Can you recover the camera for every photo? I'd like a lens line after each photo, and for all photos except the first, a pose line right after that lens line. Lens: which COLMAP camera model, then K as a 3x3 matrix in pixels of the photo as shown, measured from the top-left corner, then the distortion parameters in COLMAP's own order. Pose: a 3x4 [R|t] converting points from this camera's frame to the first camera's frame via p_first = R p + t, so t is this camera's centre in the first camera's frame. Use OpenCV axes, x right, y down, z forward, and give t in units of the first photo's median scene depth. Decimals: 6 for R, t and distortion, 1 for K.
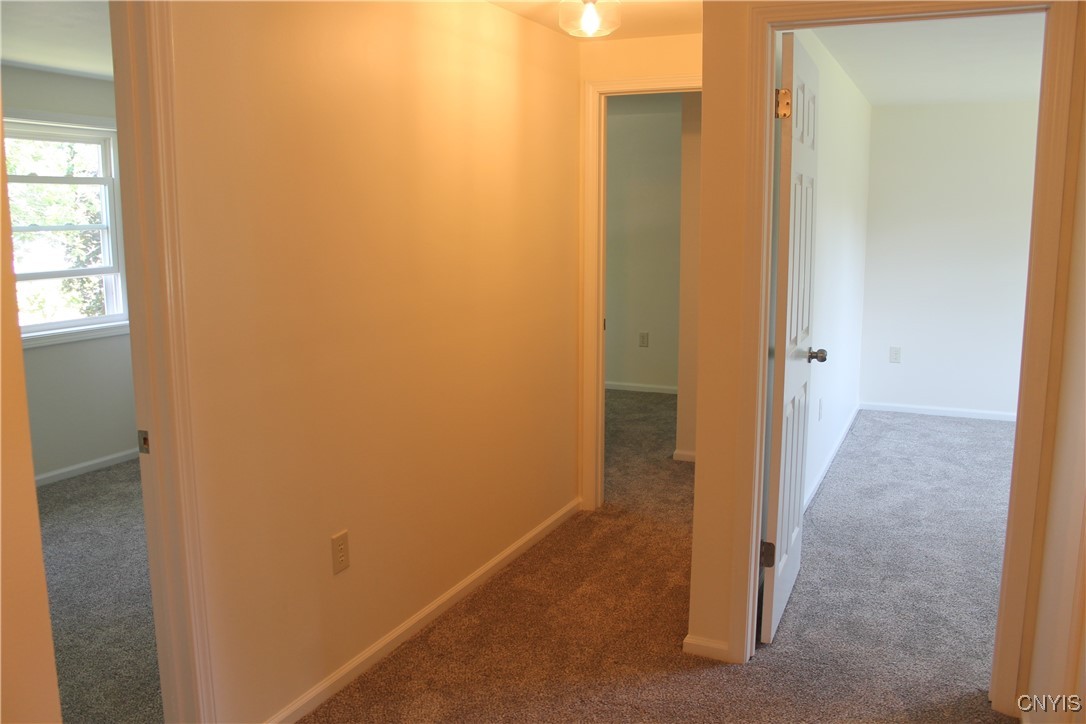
lens RADIAL K [[922.0, 0, 543.2], [0, 922.0, 363.5], [0, 0, 1]] dist [-0.152626, 0.133874]
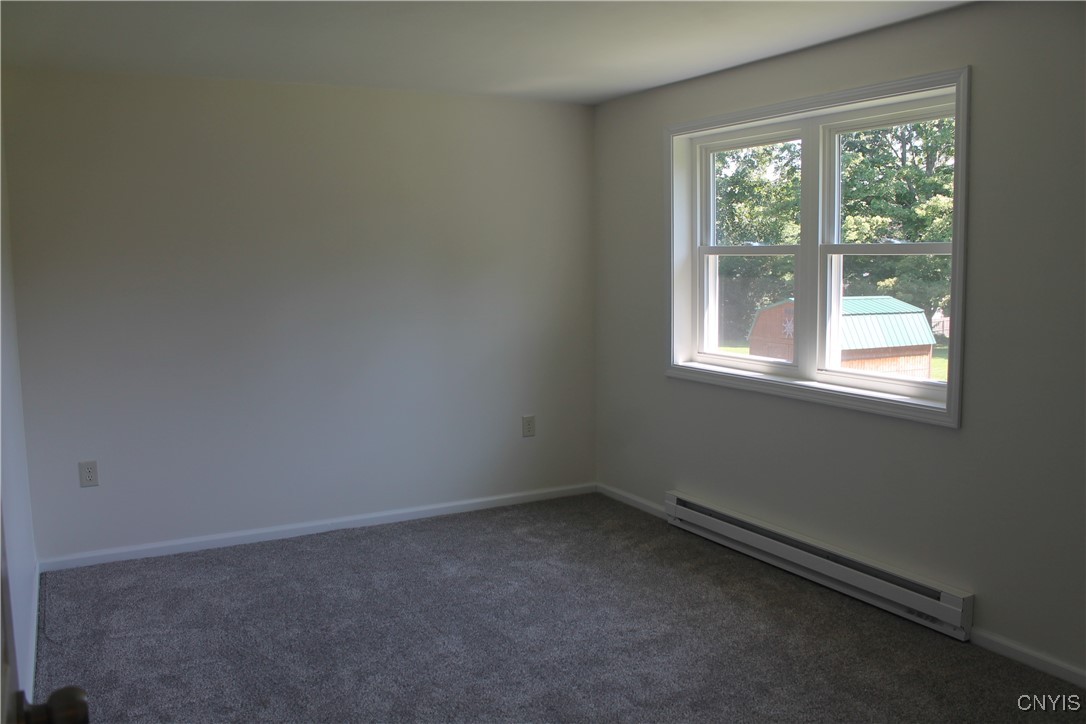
lens RADIAL K [[922.0, 0, 541.7], [0, 922.0, 359.1], [0, 0, 1]] dist [-0.152626, 0.133874]
pose [[0.604868, -0.091820, 0.791014, 0.119768], [0.139354, 0.990207, 0.008382, -0.059308], [-0.784038, 0.105161, 0.611740, 0.446214]]
